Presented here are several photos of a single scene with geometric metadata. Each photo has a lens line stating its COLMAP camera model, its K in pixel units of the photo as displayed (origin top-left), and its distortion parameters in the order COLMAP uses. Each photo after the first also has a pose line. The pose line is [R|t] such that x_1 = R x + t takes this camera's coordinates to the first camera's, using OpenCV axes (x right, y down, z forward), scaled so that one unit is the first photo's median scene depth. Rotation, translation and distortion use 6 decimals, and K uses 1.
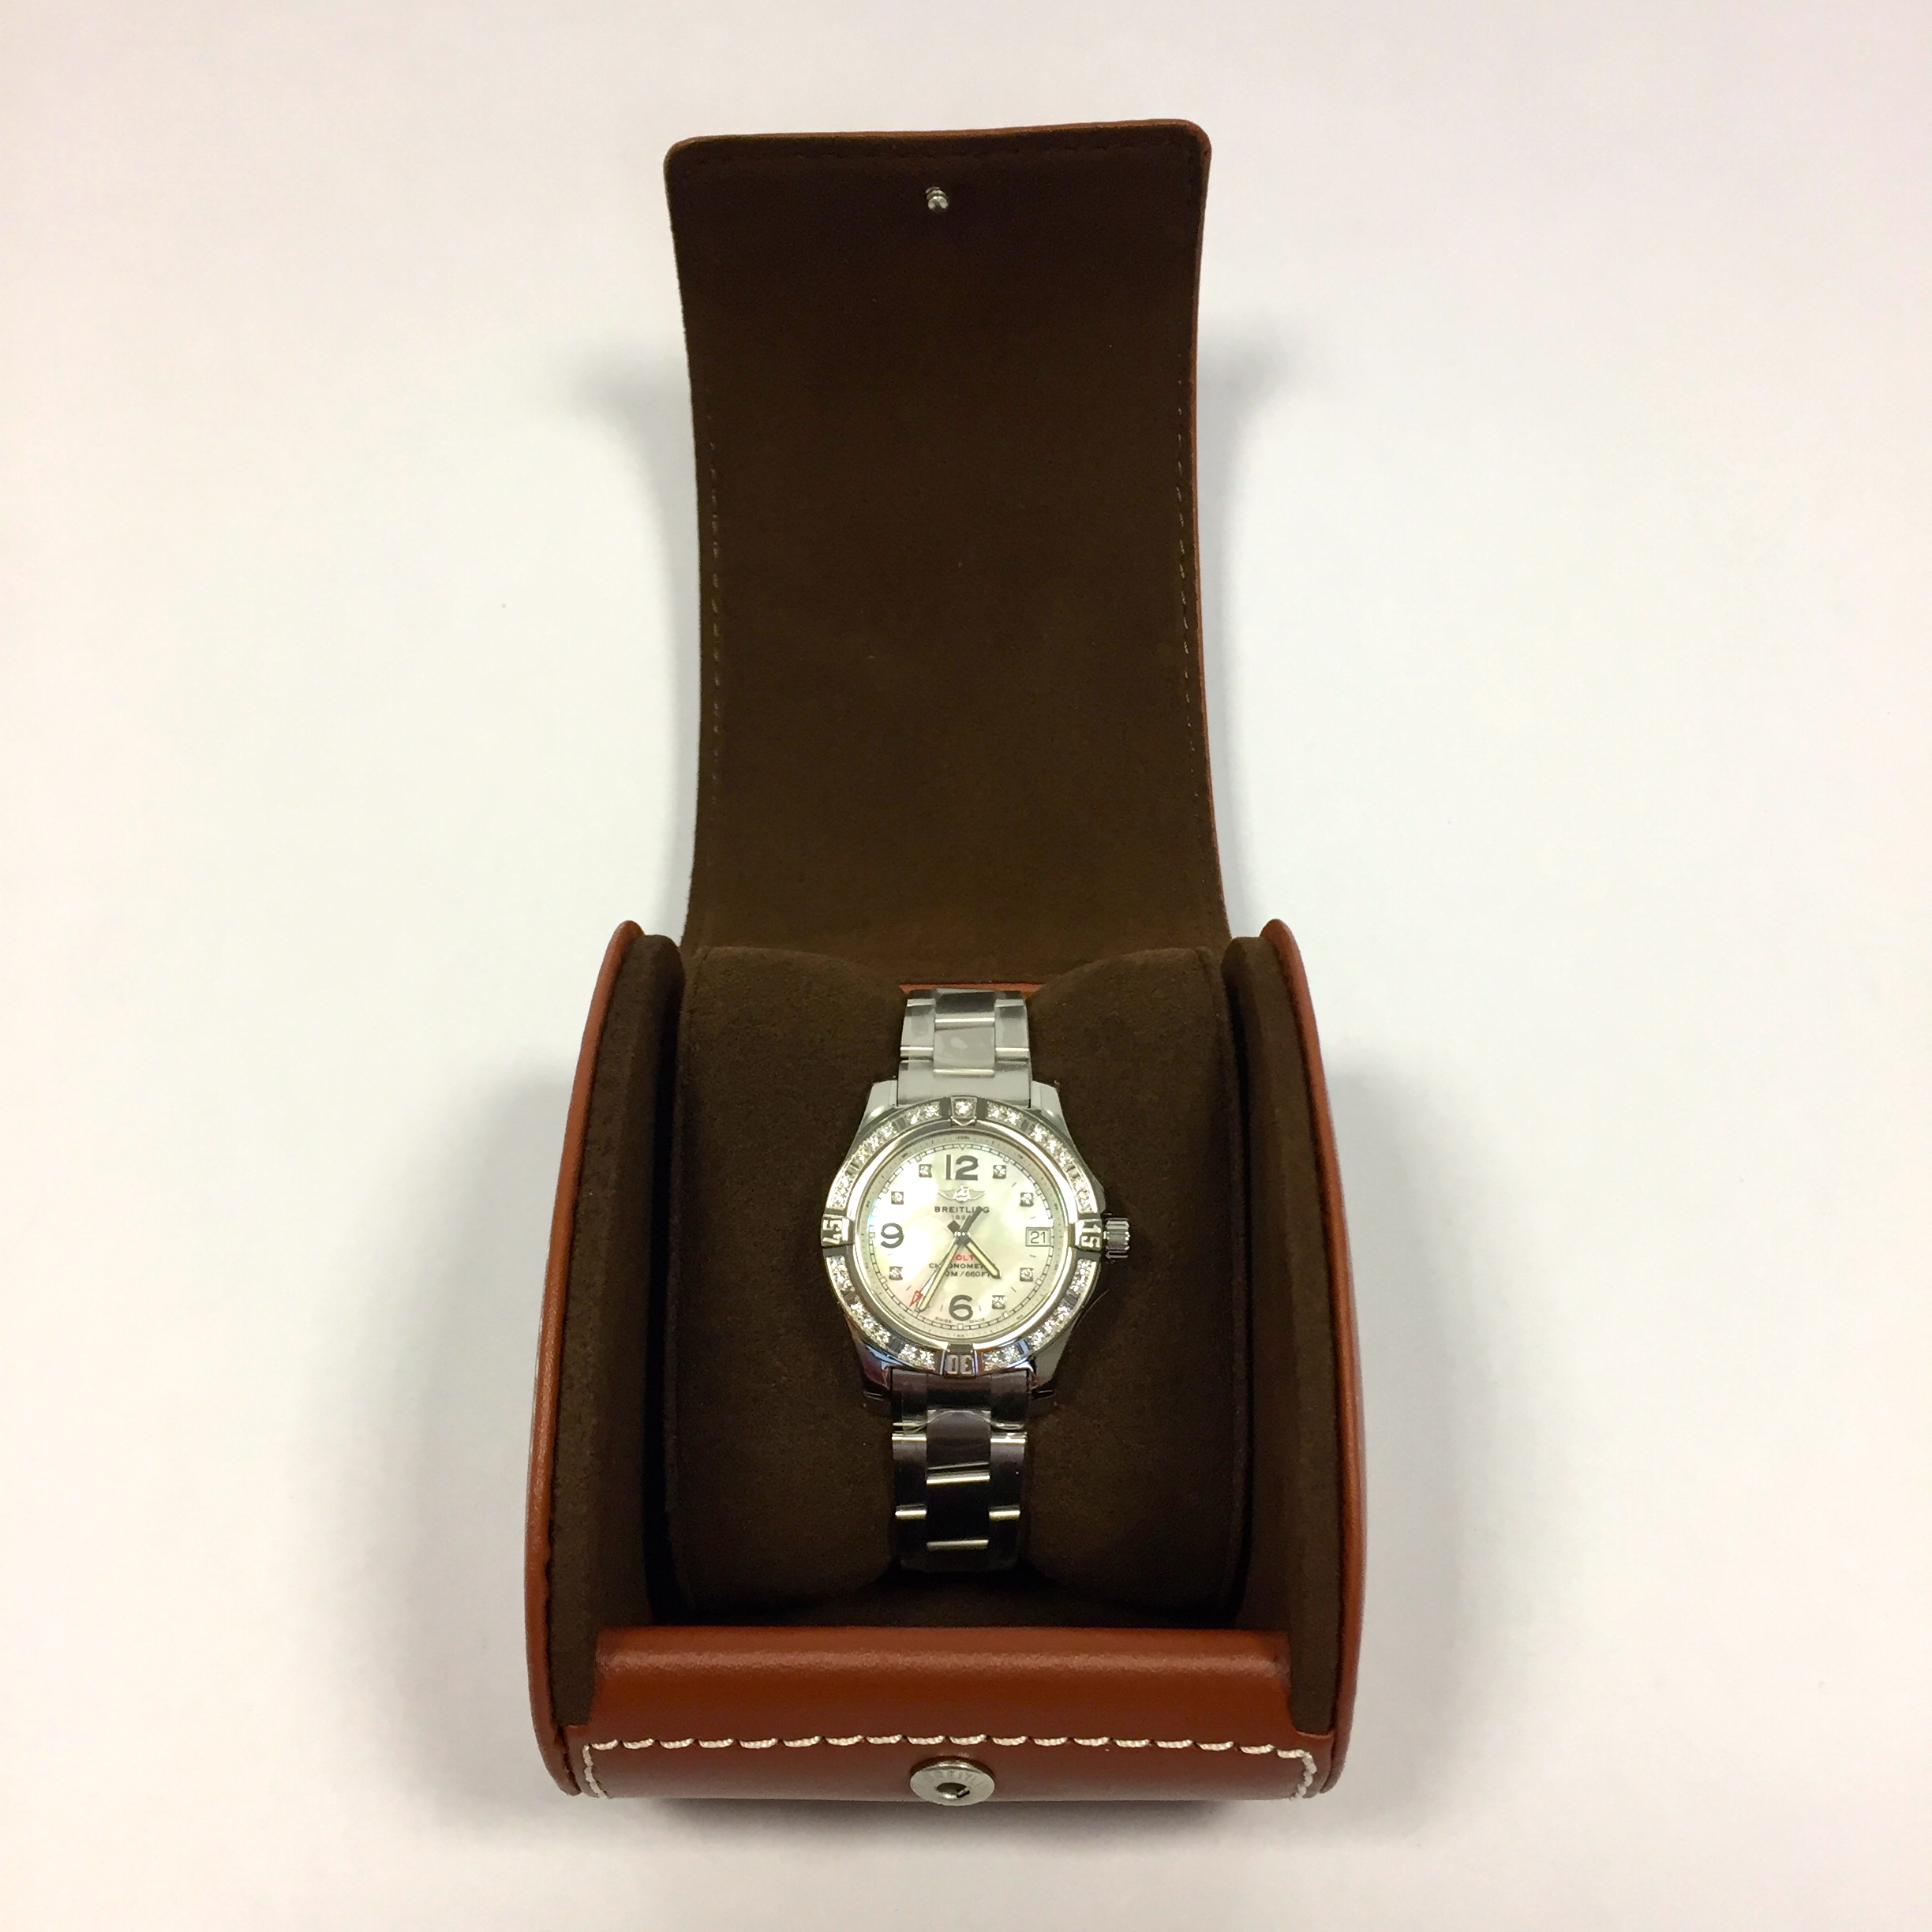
lens RADIAL K [[2297.1, 0, 969.5], [0, 2297.1, 982.4], [0, 0, 1]] dist [0.066055, 0.000000]
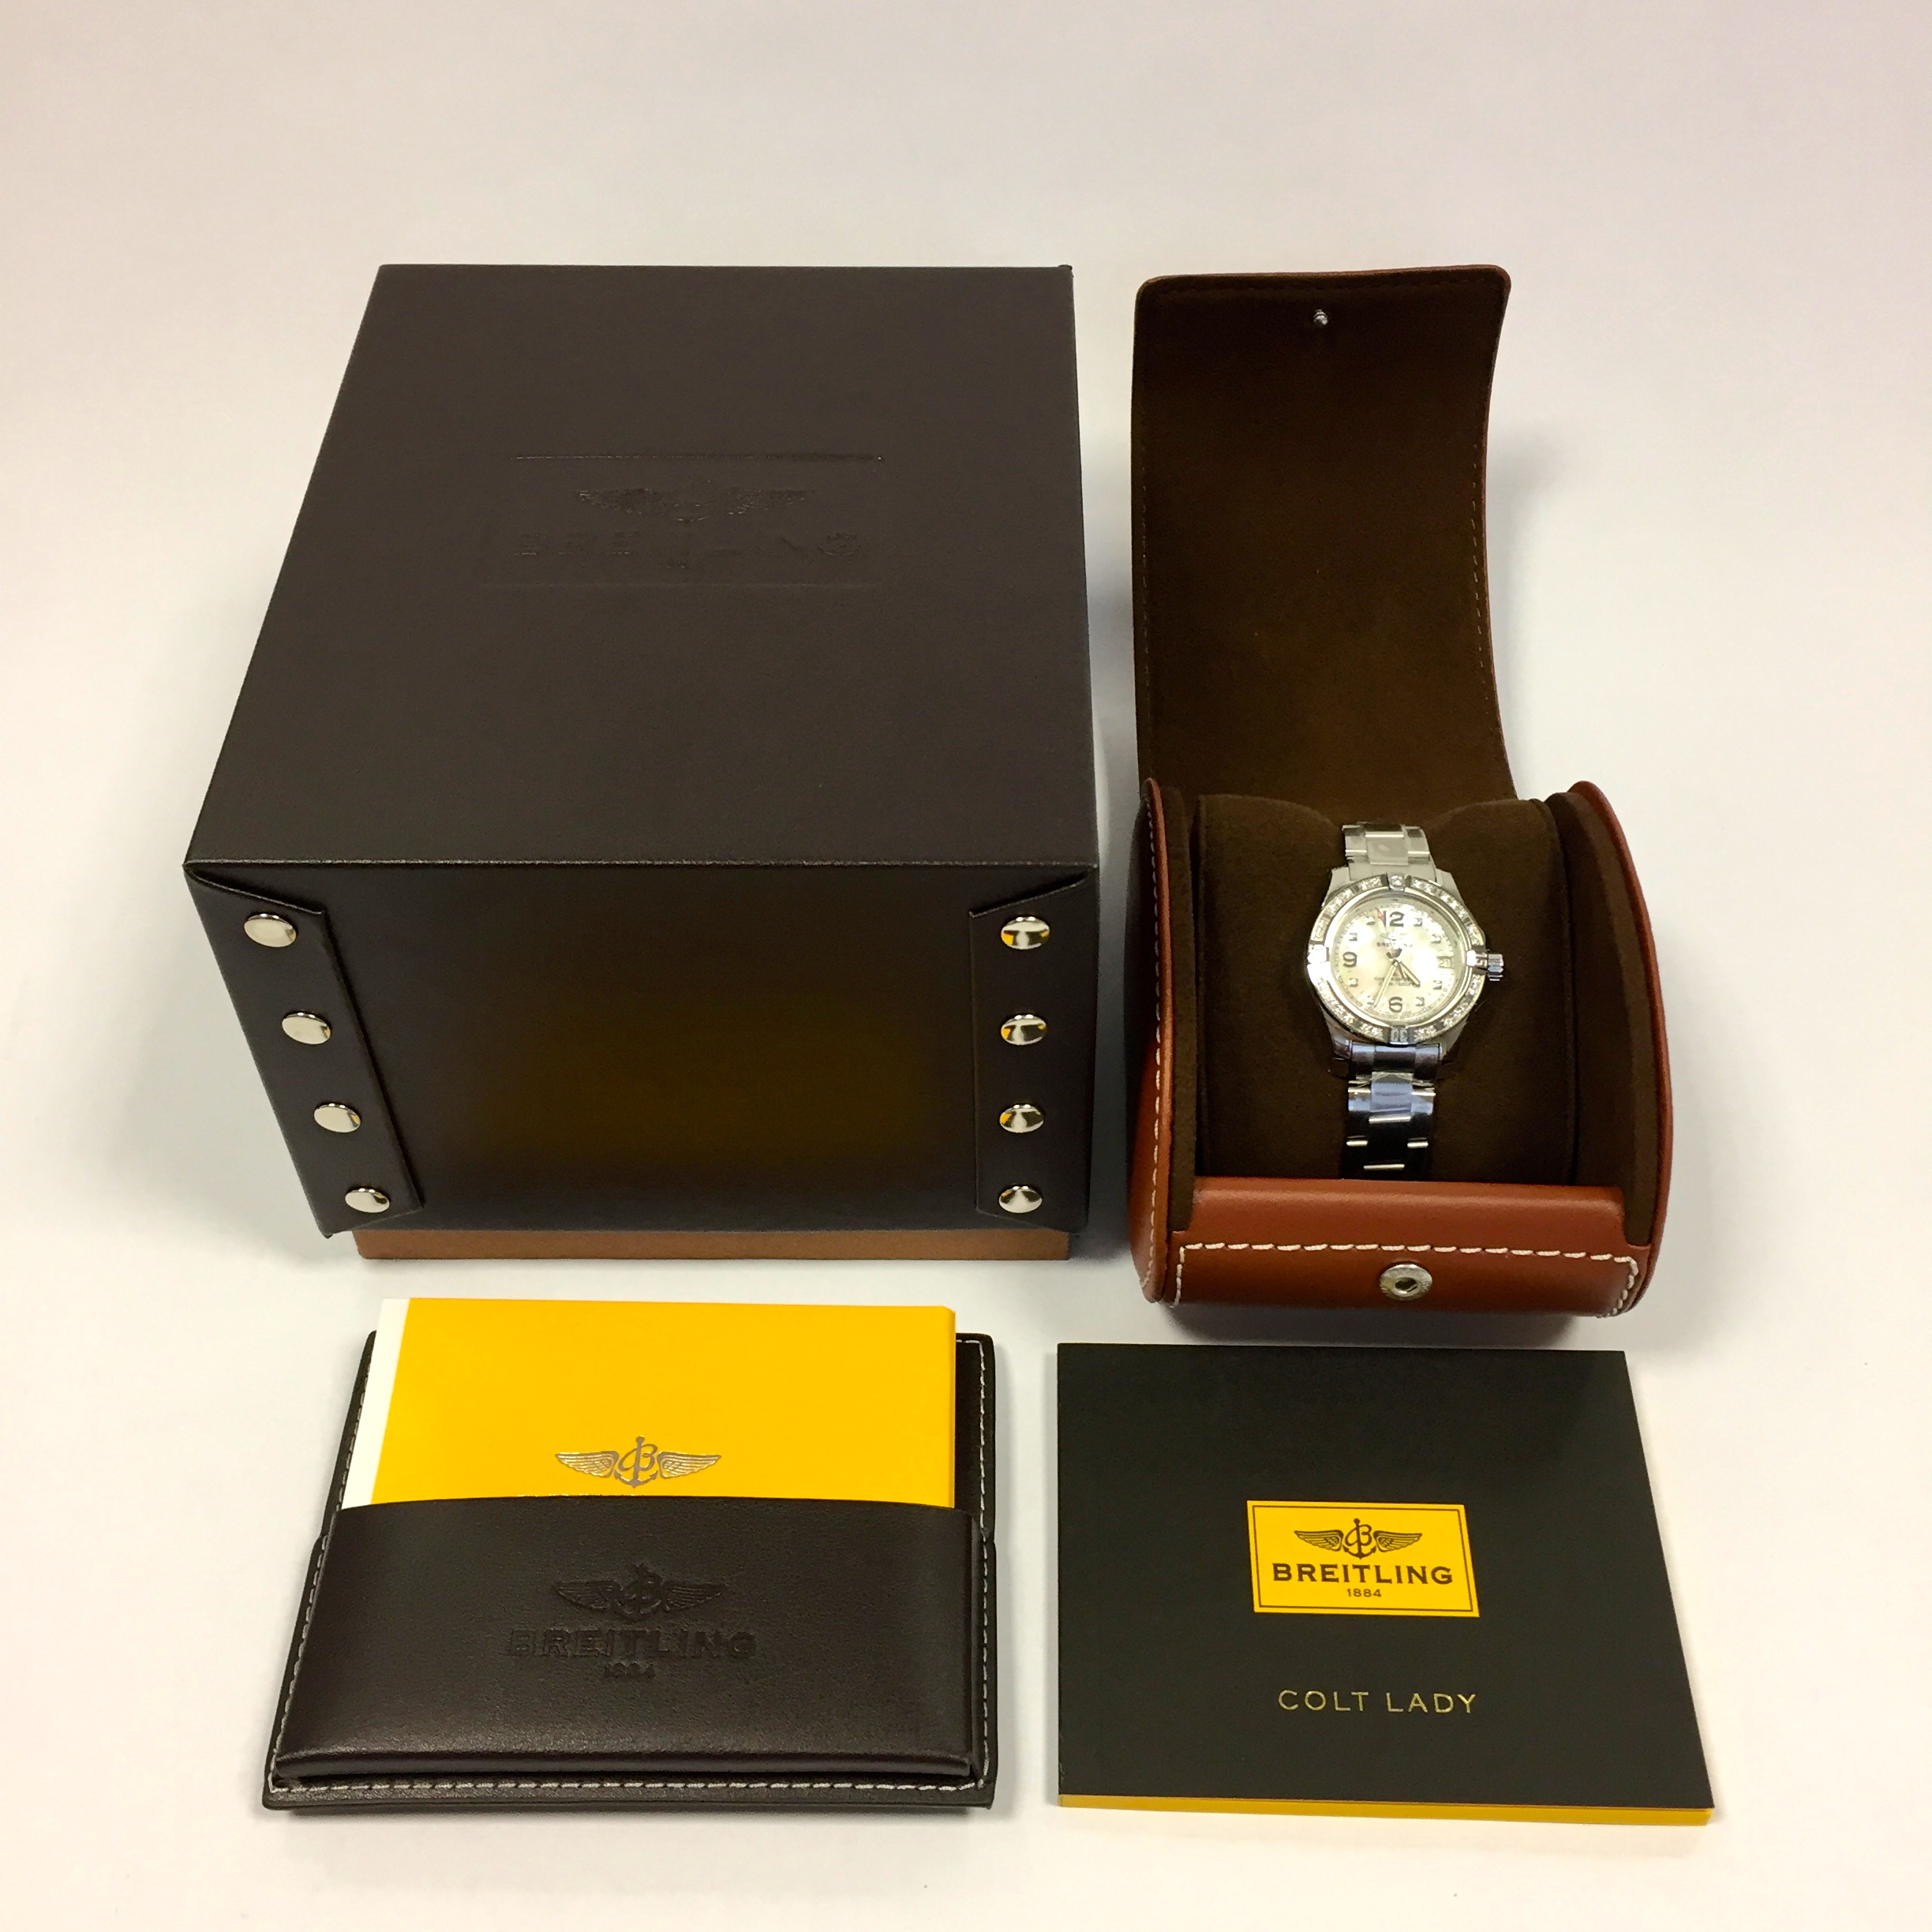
lens RADIAL K [[2297.1, 0, 952.6], [0, 2297.1, 954.4], [0, 0, 1]] dist [0.066055, 0.000000]
pose [[0.999266, 0.015504, -0.035028, -0.250602], [-0.017680, 0.997877, -0.062686, 0.209665], [0.033982, 0.063259, 0.997418, -0.581357]]
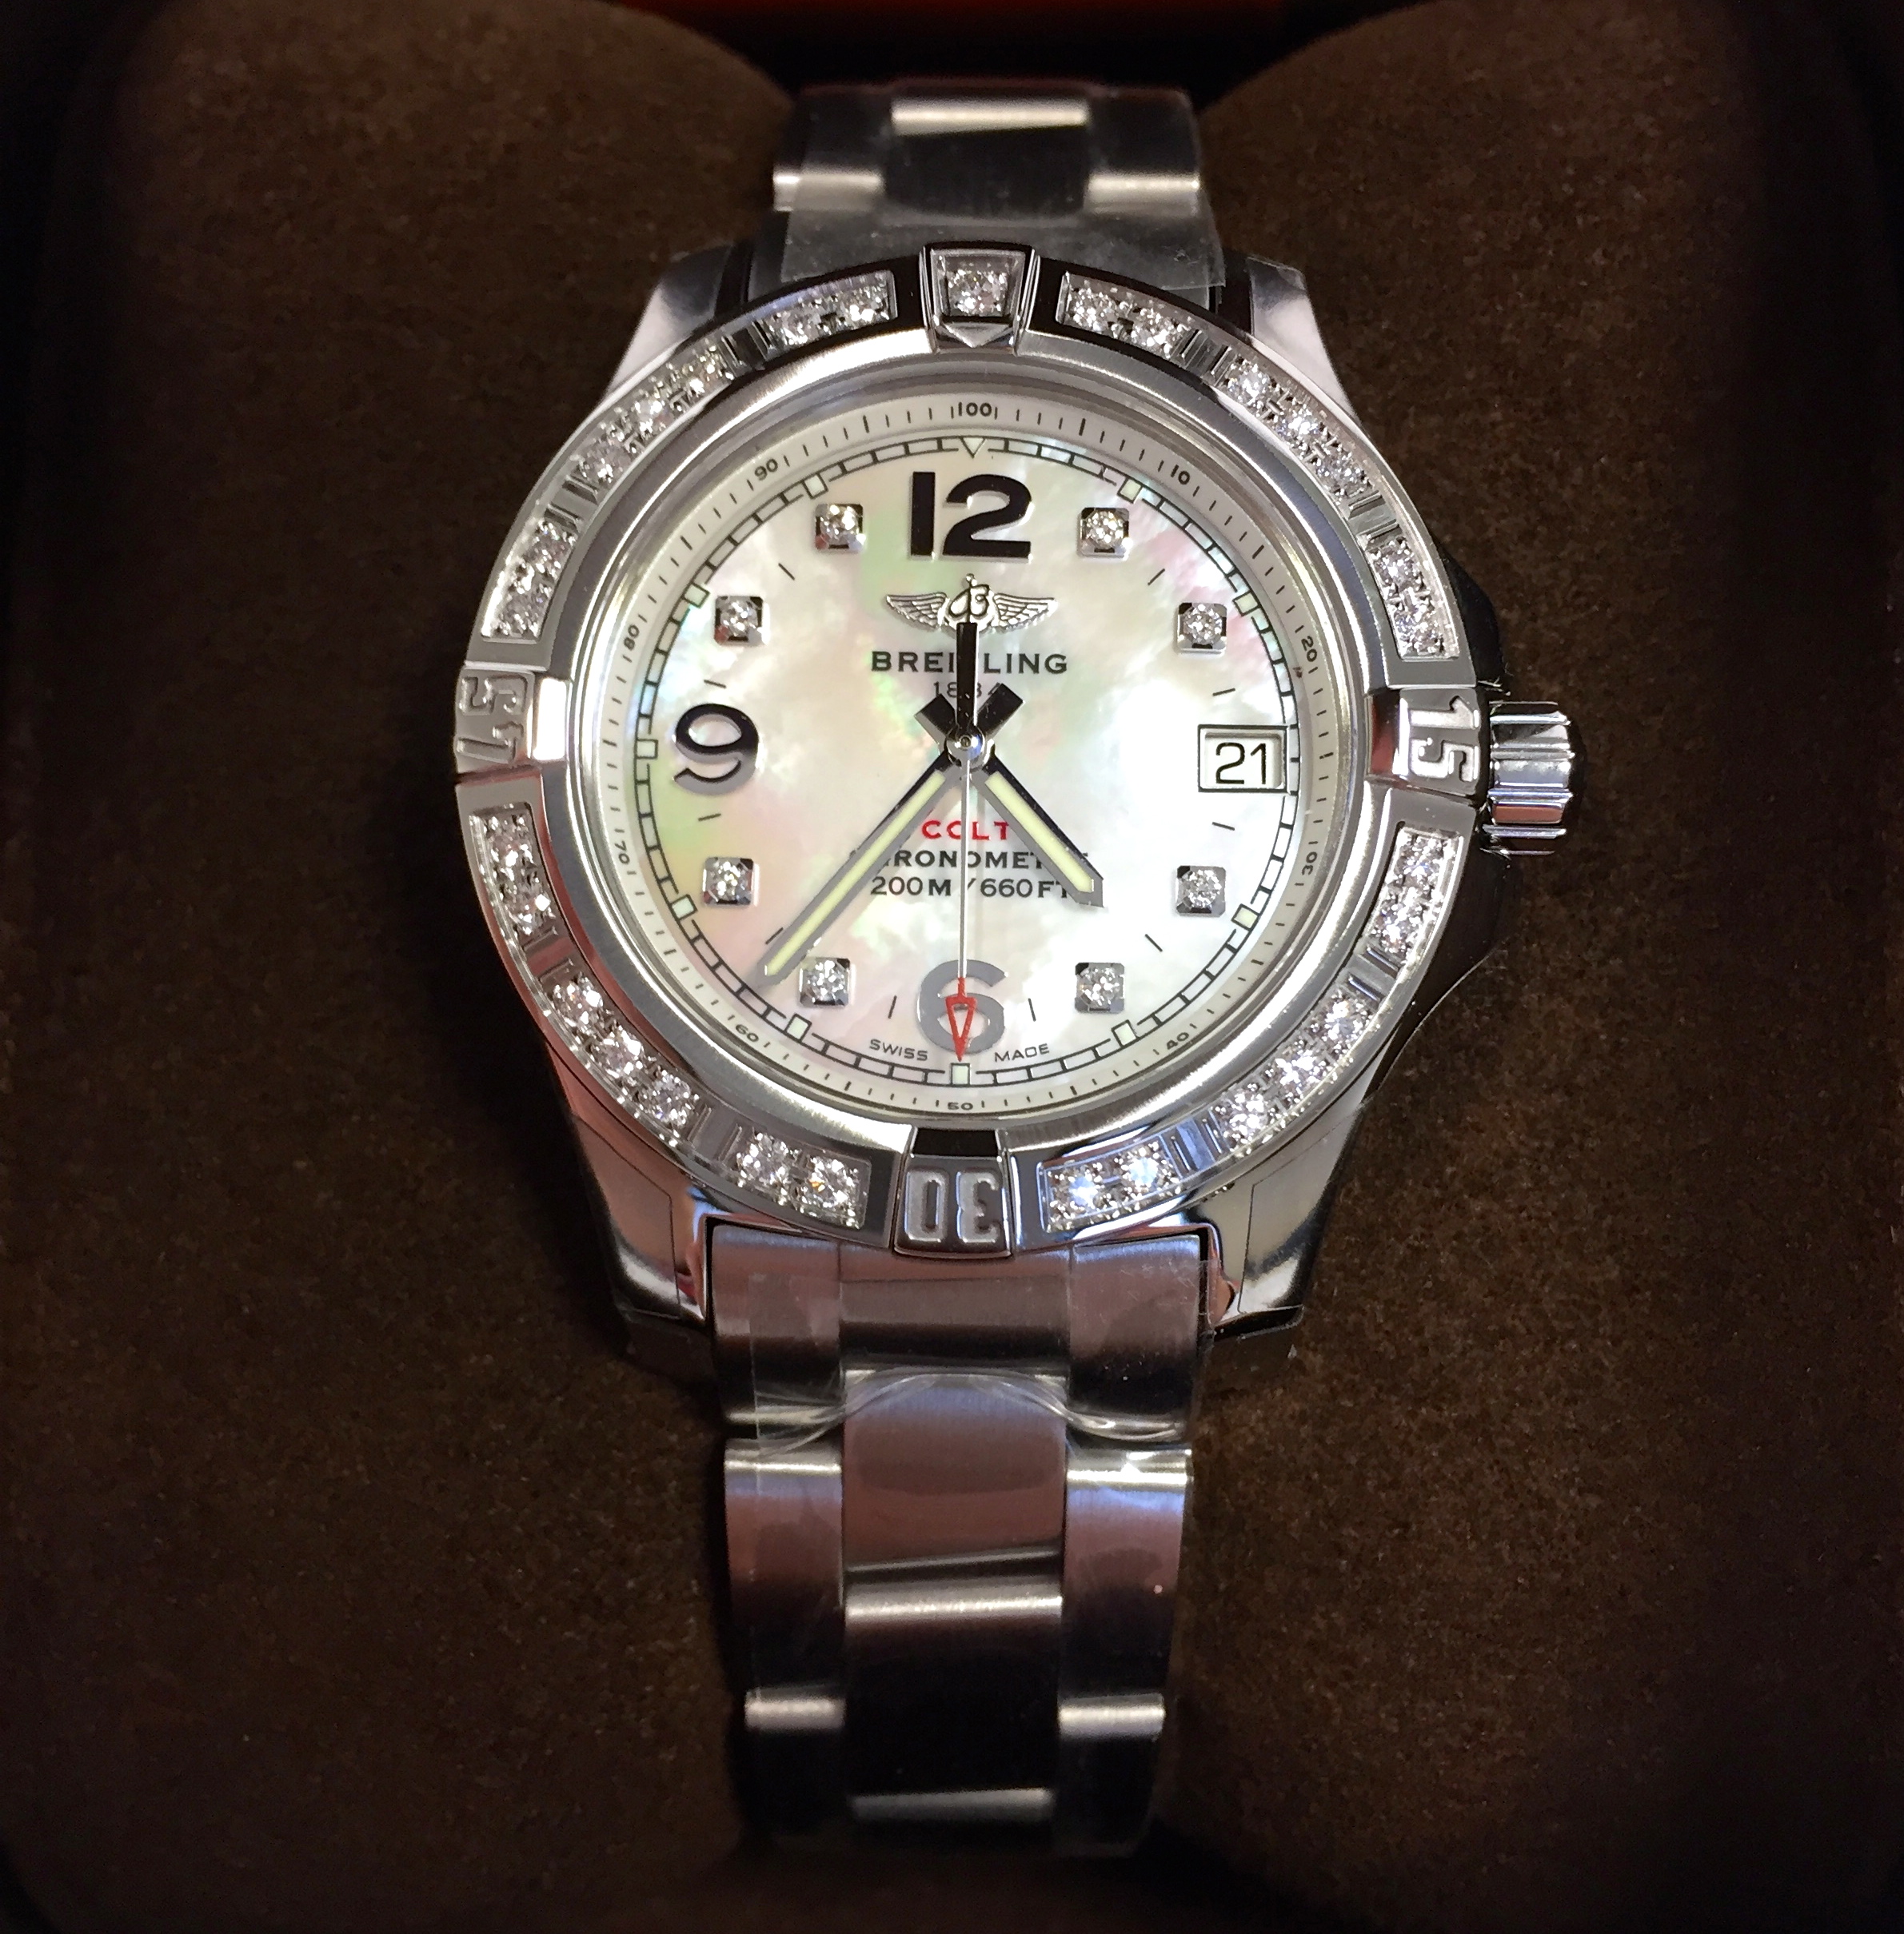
lens RADIAL K [[2480.0, 0, 956.0], [0, 2480.0, 962.7], [0, 0, 1]] dist [0.024263, 0.000000]
pose [[0.999640, 0.004631, -0.026410, 0.003283], [-0.003454, 0.999007, 0.044421, 0.122084], [0.026590, -0.044314, 0.998664, 0.698031]]
